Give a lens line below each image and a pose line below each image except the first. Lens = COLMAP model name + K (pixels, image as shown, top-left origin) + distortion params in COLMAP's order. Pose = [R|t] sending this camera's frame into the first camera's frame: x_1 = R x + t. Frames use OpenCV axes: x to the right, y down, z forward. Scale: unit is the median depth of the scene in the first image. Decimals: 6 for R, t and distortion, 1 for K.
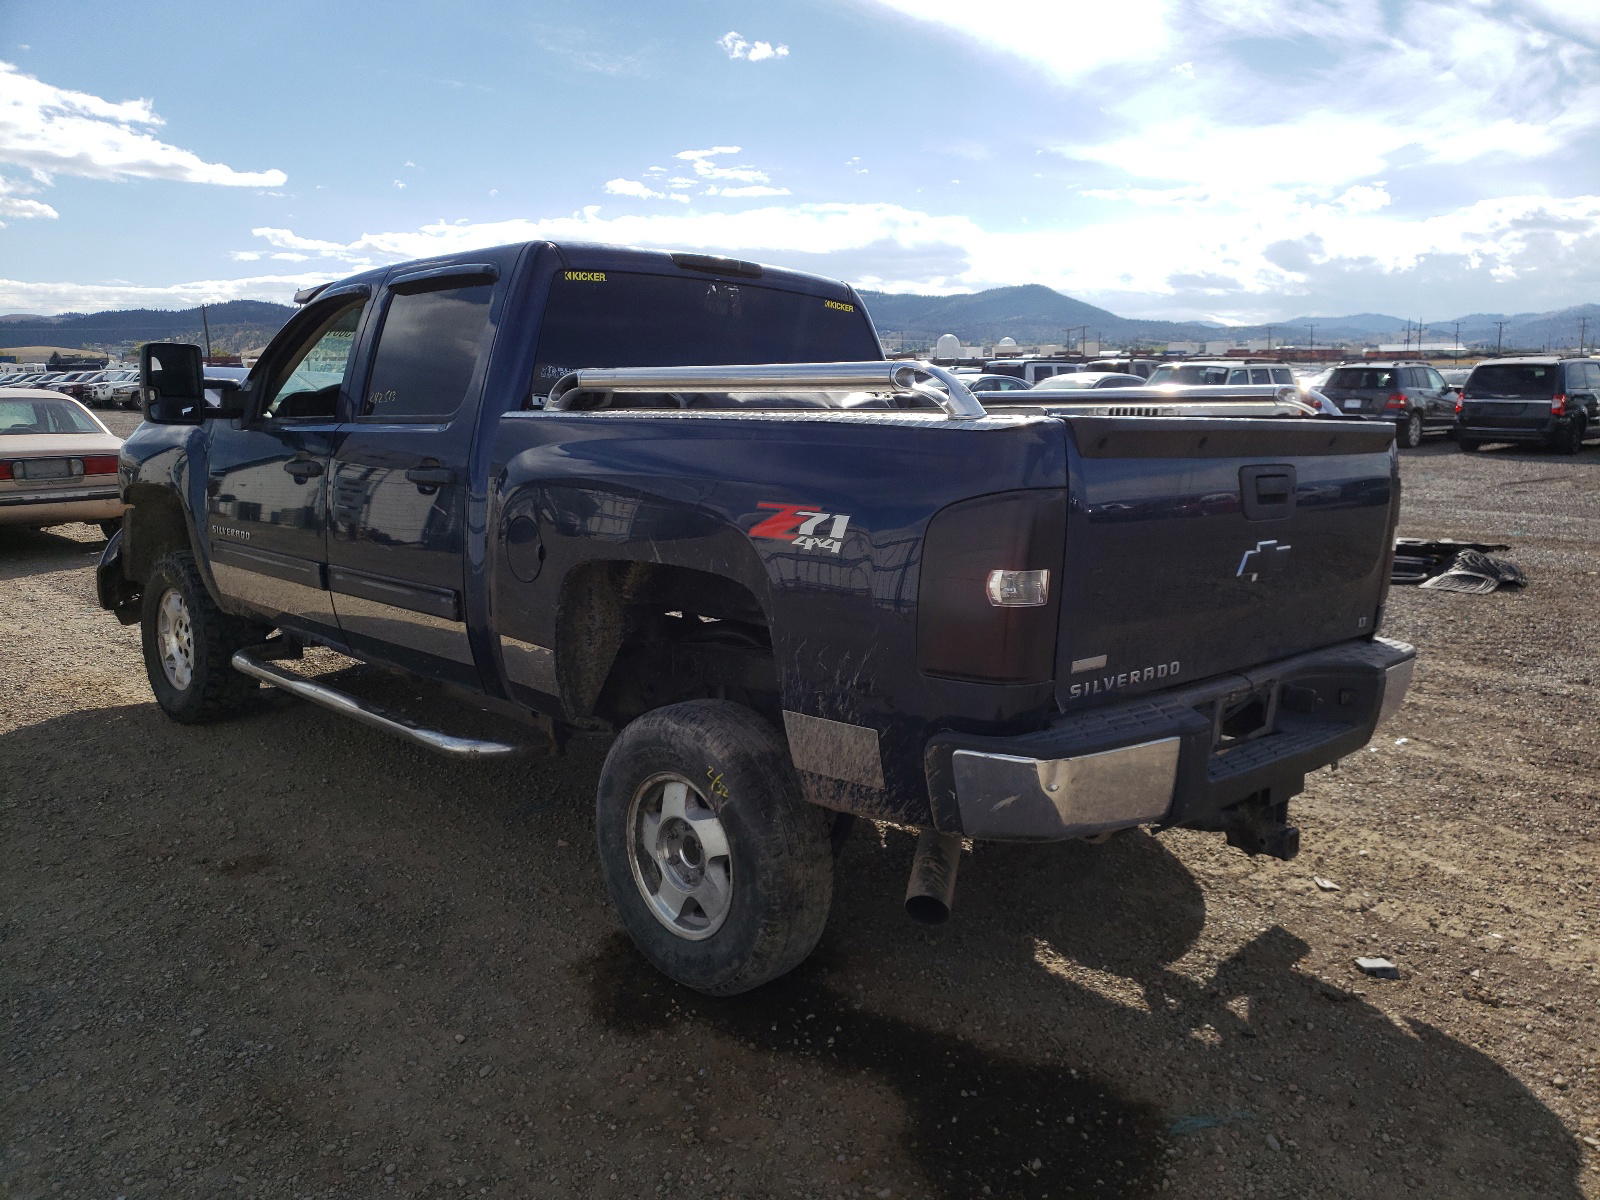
lens RADIAL K [[1227.9, 0, 820.8], [0, 1227.9, 604.4], [0, 0, 1]] dist [0.053967, 0.001081]
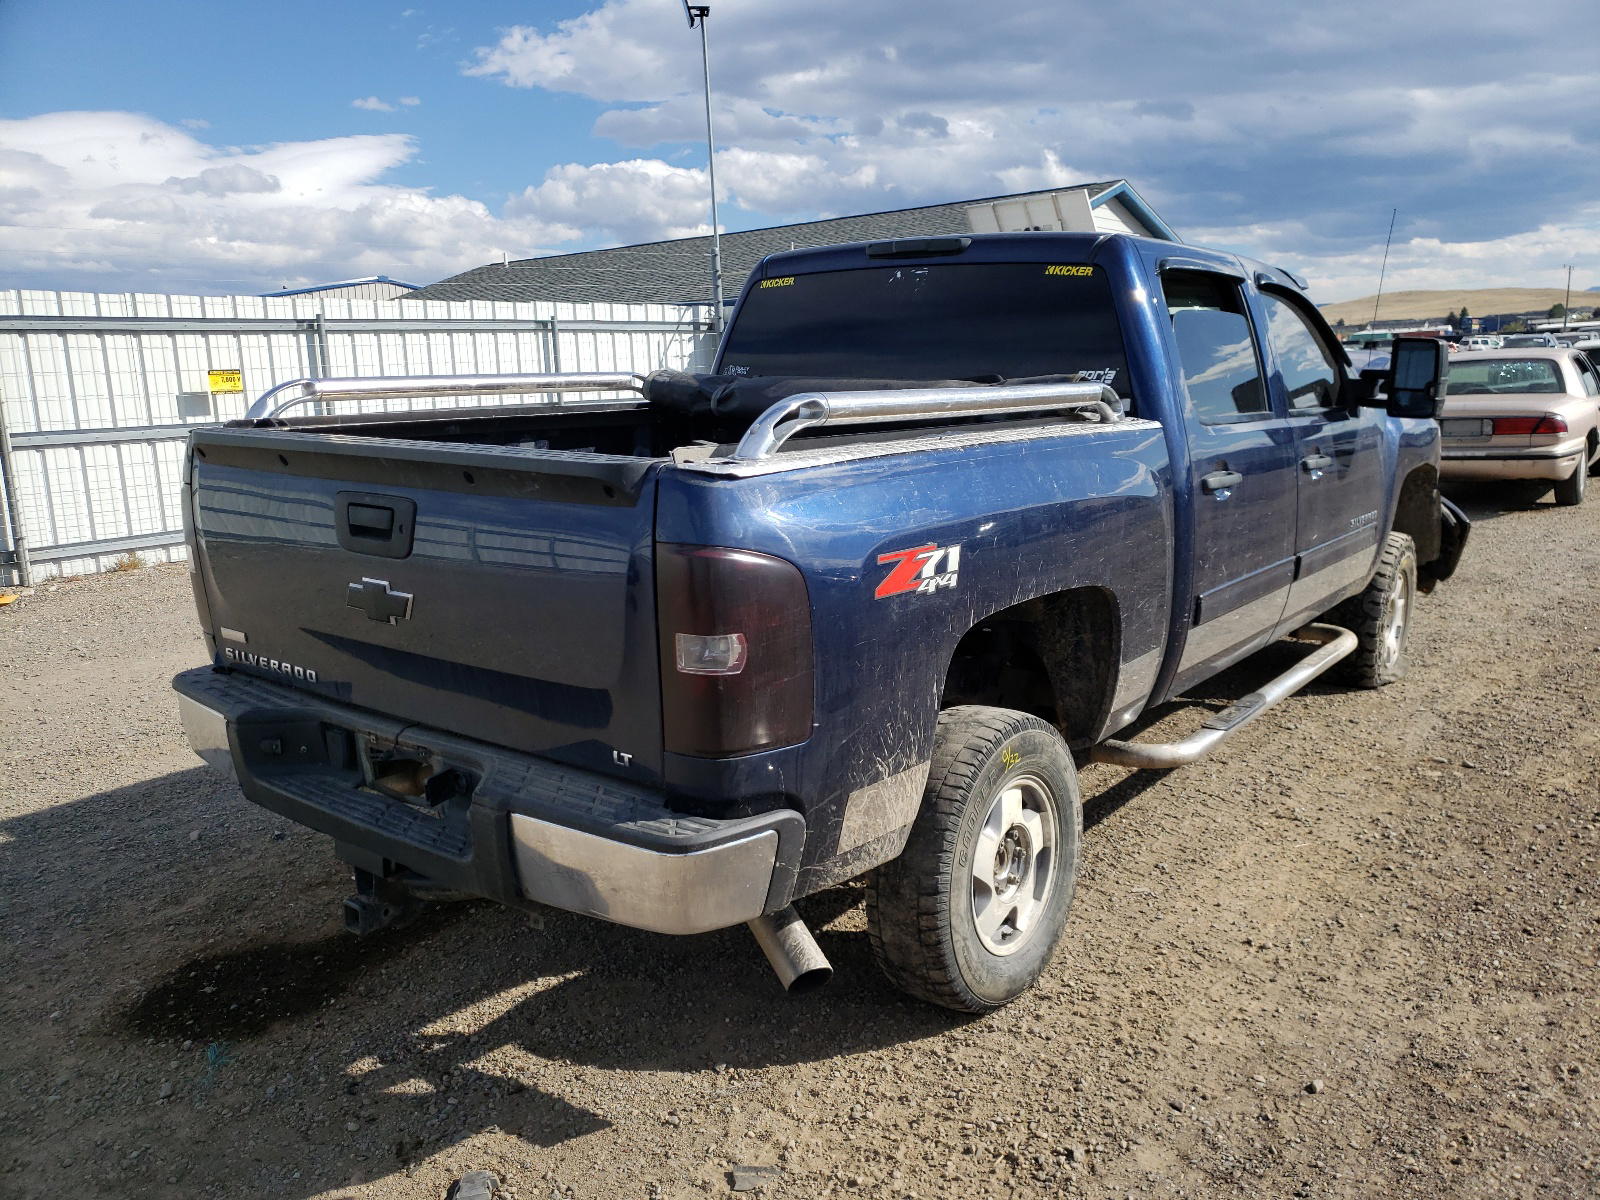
lens RADIAL K [[1227.9, 0, 820.8], [0, 1227.9, 604.4], [0, 0, 1]] dist [0.053967, 0.001081]
pose [[0.140946, 0.185142, -0.972552, 1.133160], [-0.139830, 0.976233, 0.165578, -0.200725], [0.980093, 0.112654, 0.163484, 1.043978]]
